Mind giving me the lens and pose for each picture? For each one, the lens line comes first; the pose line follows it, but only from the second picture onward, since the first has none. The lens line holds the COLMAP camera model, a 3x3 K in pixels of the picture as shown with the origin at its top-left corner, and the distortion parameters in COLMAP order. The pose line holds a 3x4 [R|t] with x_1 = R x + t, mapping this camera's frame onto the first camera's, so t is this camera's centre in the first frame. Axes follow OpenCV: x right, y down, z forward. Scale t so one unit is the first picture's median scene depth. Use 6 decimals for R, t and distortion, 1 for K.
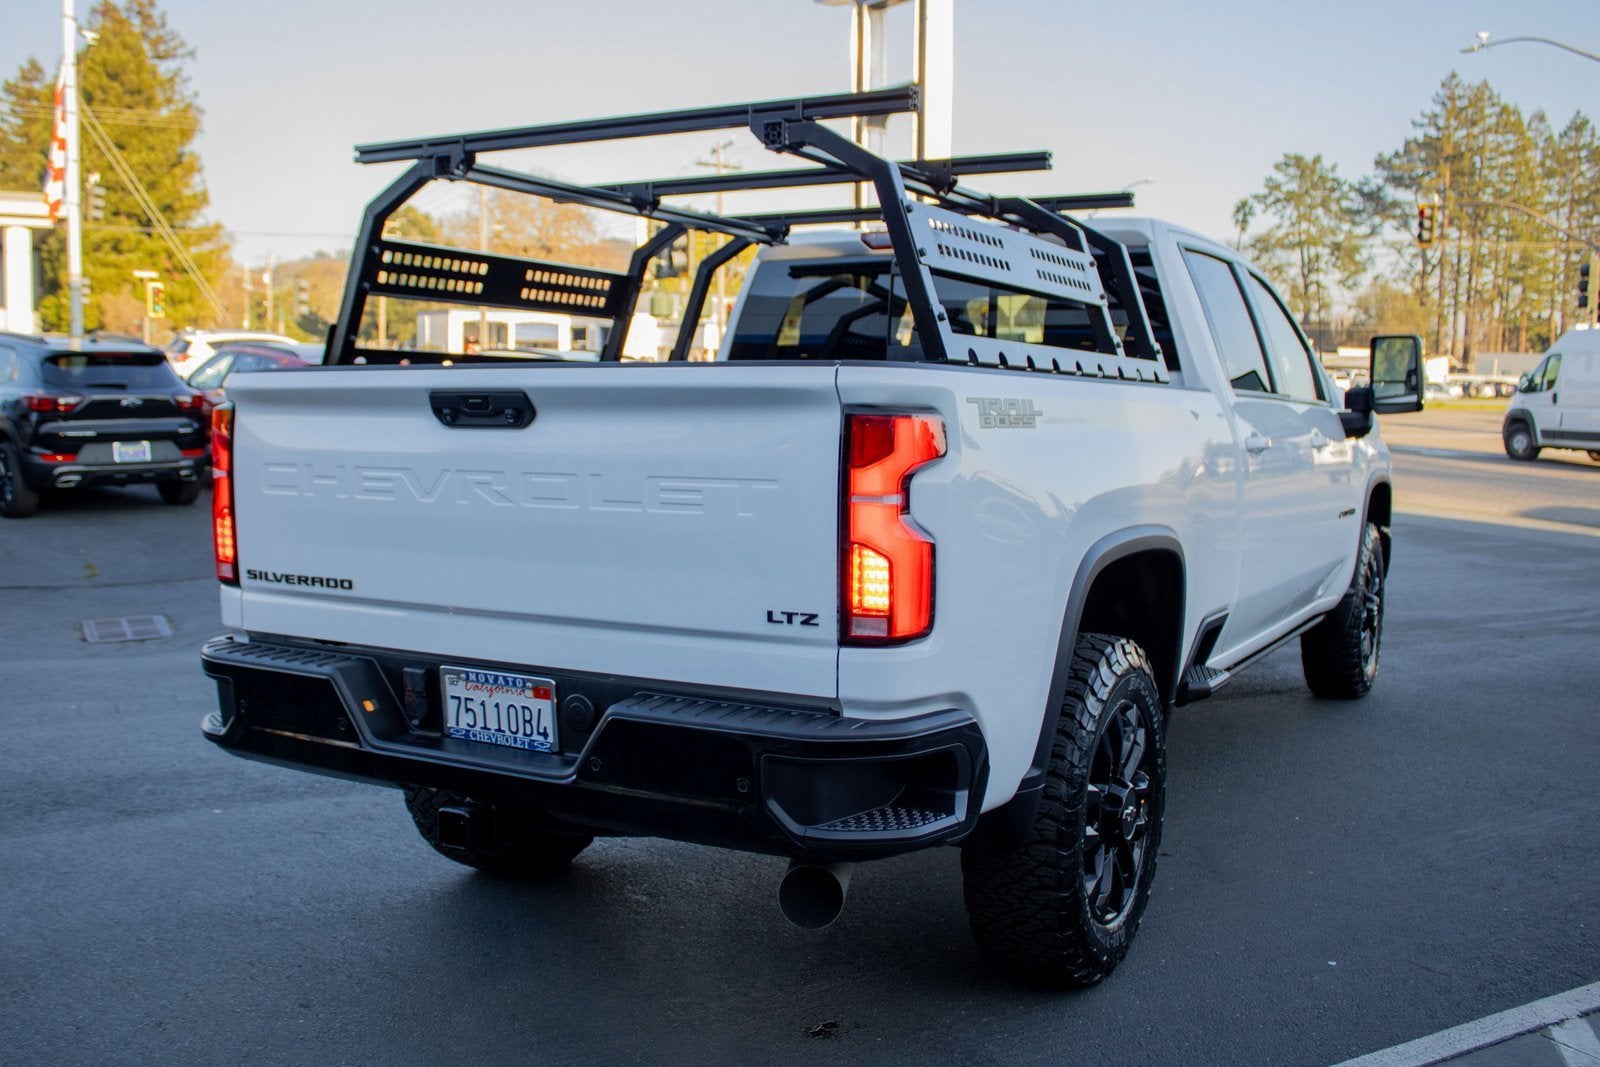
lens RADIAL K [[1600.8, 0, 769.0], [0, 1600.8, 557.6], [0, 0, 1]] dist [-0.147821, 0.173415]
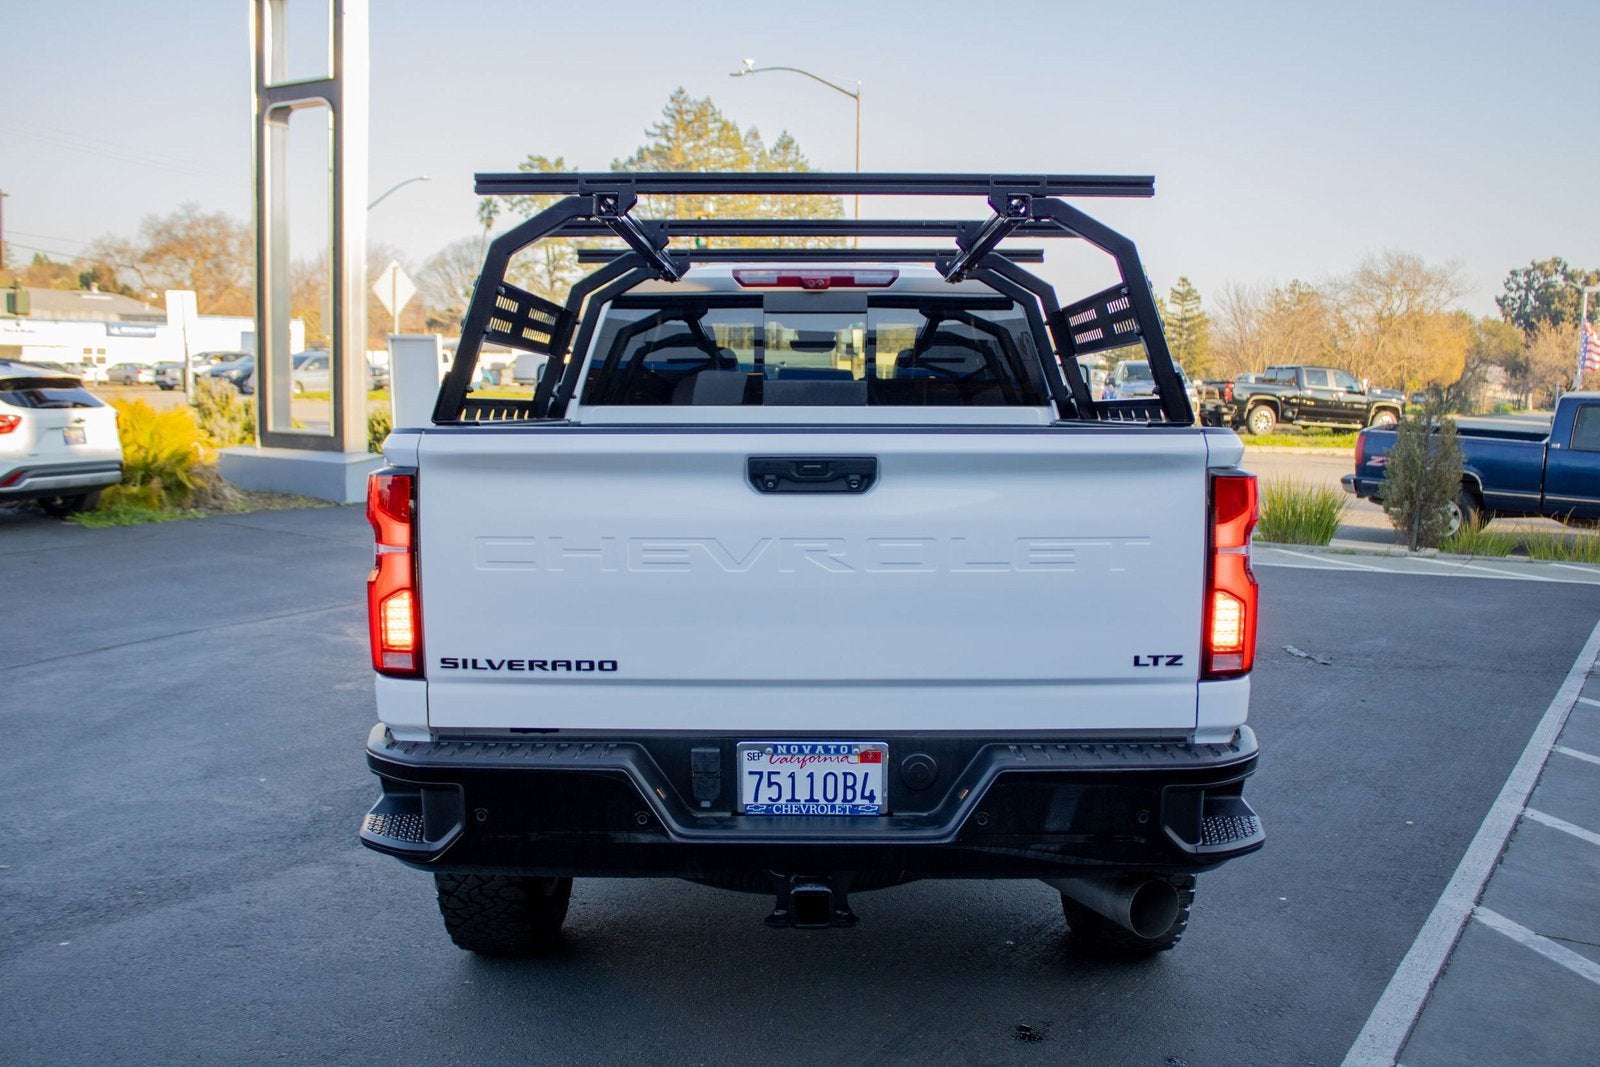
lens RADIAL K [[1600.8, 0, 769.0], [0, 1600.8, 557.6], [0, 0, 1]] dist [-0.147821, 0.173415]
pose [[0.865709, -0.058084, 0.497166, -0.550642], [0.054302, 0.998281, 0.022073, -0.052128], [-0.497593, 0.007889, 0.867375, 0.131933]]
